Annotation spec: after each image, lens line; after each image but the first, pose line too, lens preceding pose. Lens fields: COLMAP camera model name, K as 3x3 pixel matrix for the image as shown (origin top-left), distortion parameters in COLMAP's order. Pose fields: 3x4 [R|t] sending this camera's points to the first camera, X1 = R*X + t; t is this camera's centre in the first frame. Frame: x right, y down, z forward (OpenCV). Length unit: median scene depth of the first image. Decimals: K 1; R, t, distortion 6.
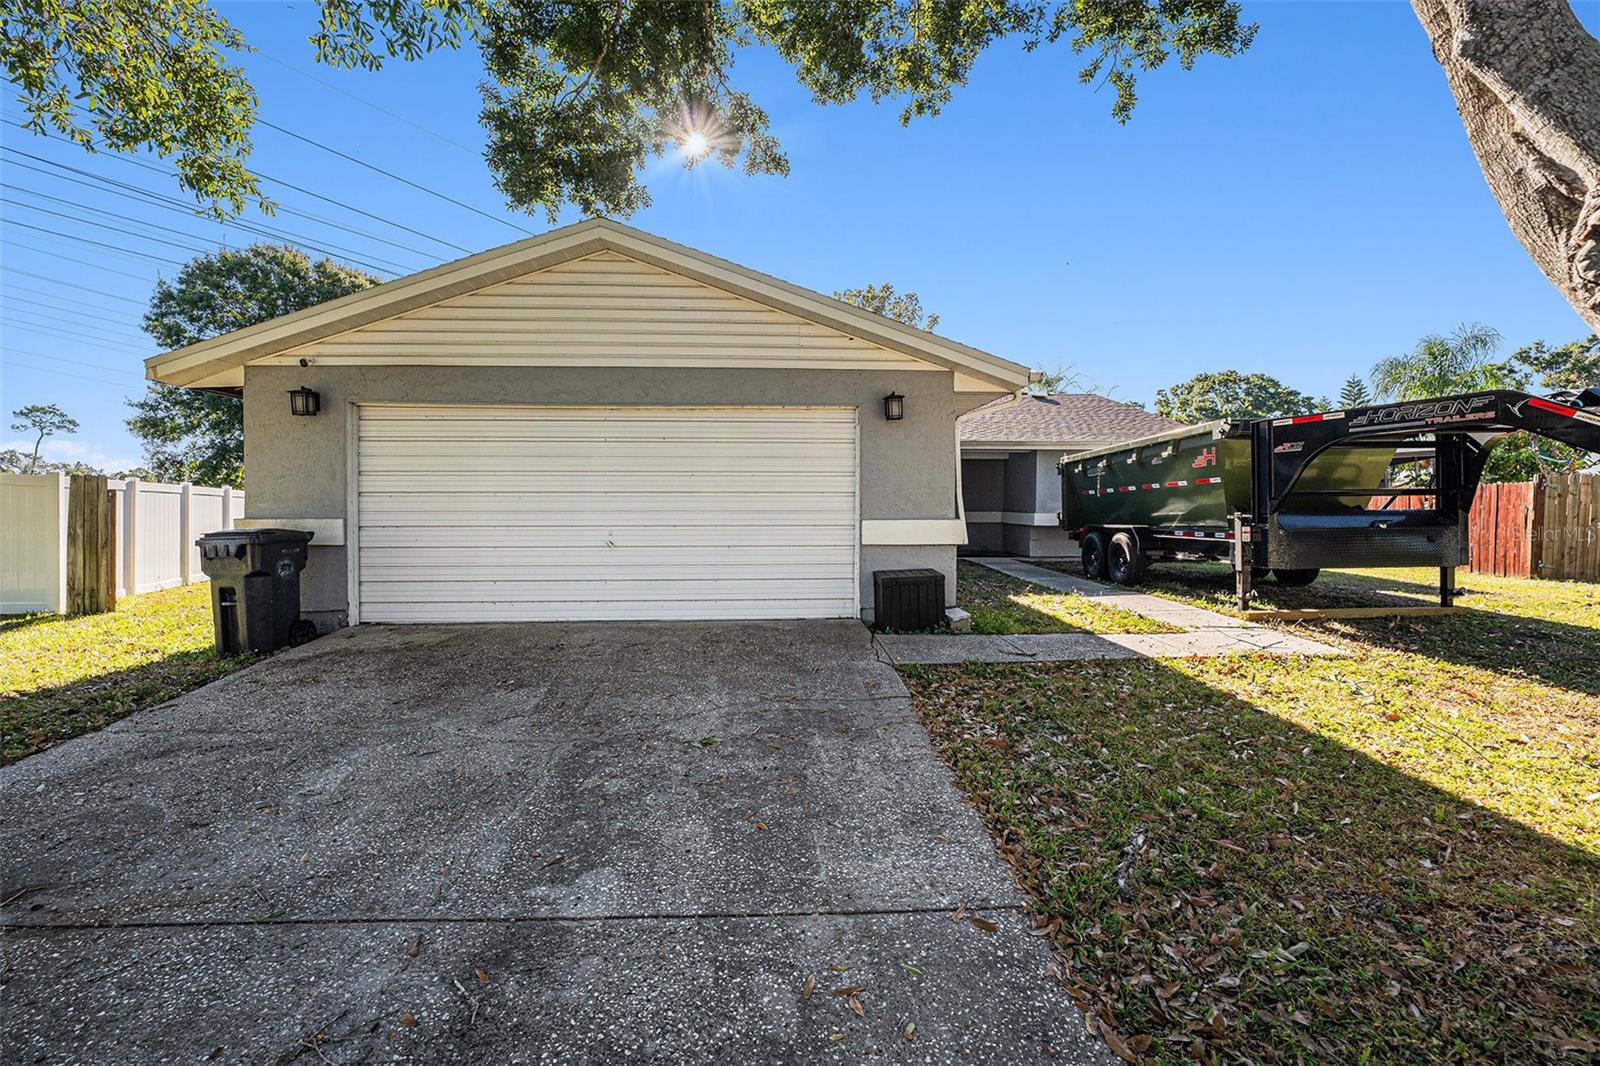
lens RADIAL K [[656.2, 0, 809.3], [0, 656.2, 502.7], [0, 0, 1]] dist [-0.022371, 0.001959]
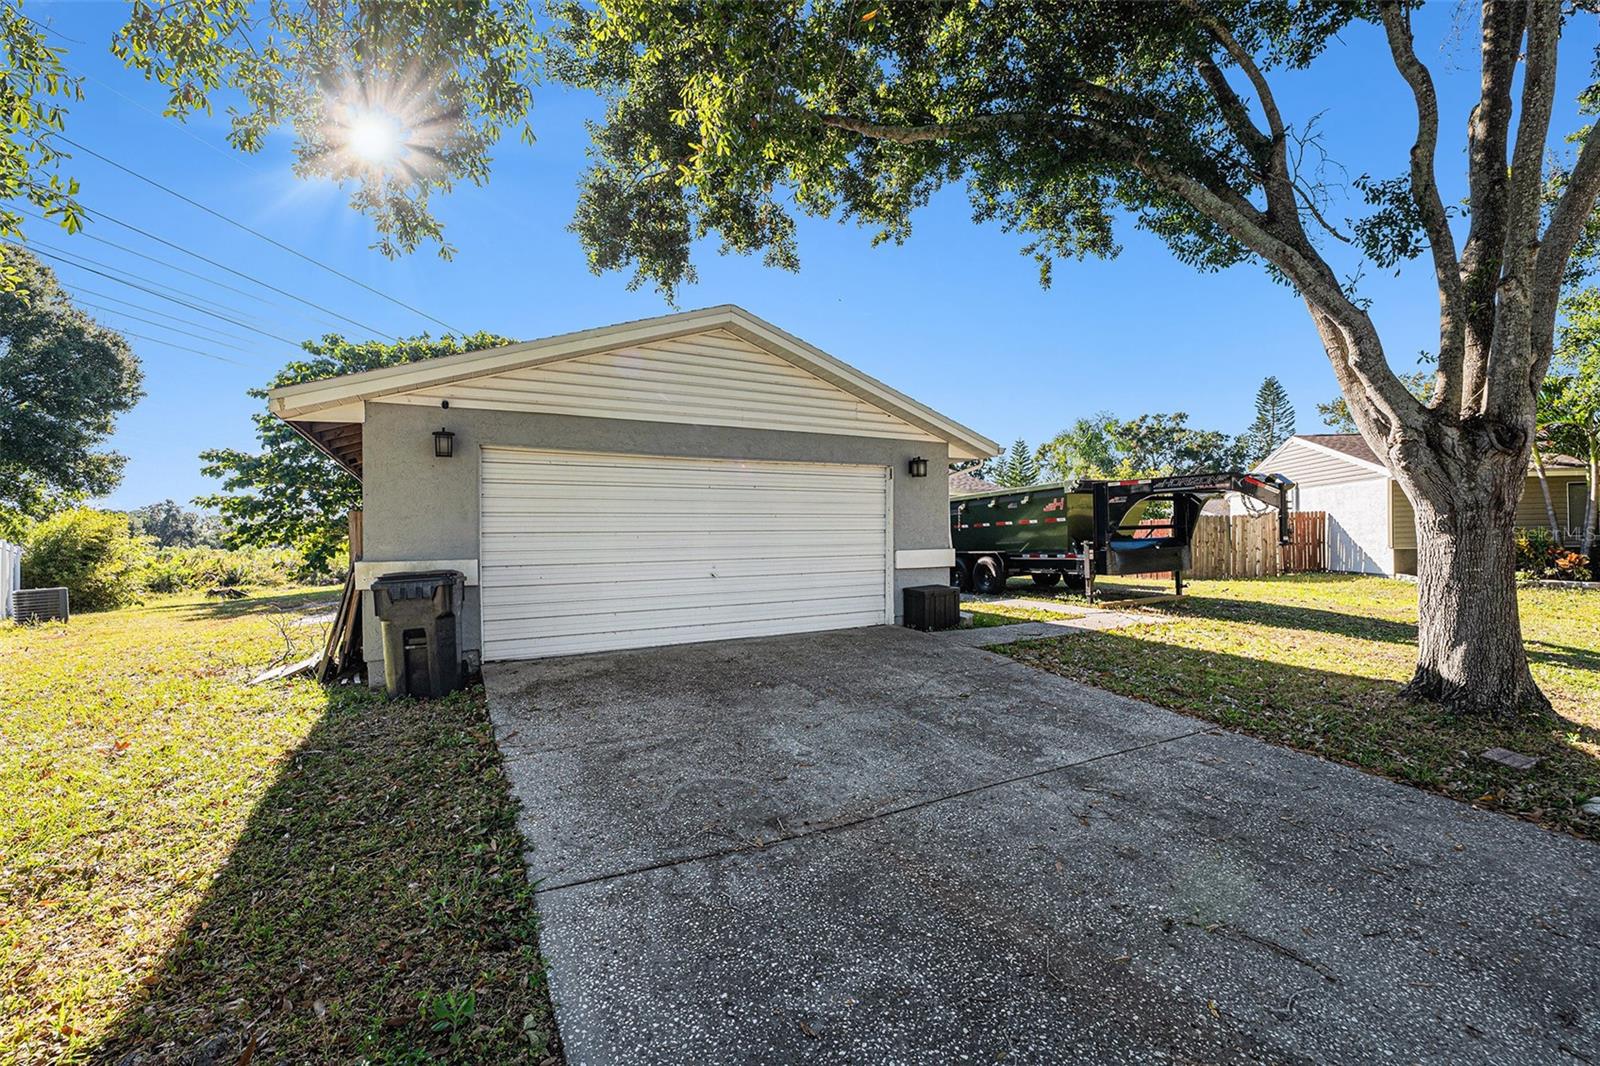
lens RADIAL K [[656.2, 0, 789.1], [0, 656.2, 526.8], [0, 0, 1]] dist [-0.022371, 0.001959]
pose [[0.907154, -0.005093, 0.420768, -0.686769], [0.010176, 0.999900, -0.009836, -0.011026], [-0.420676, 0.013205, 0.907115, -0.130551]]
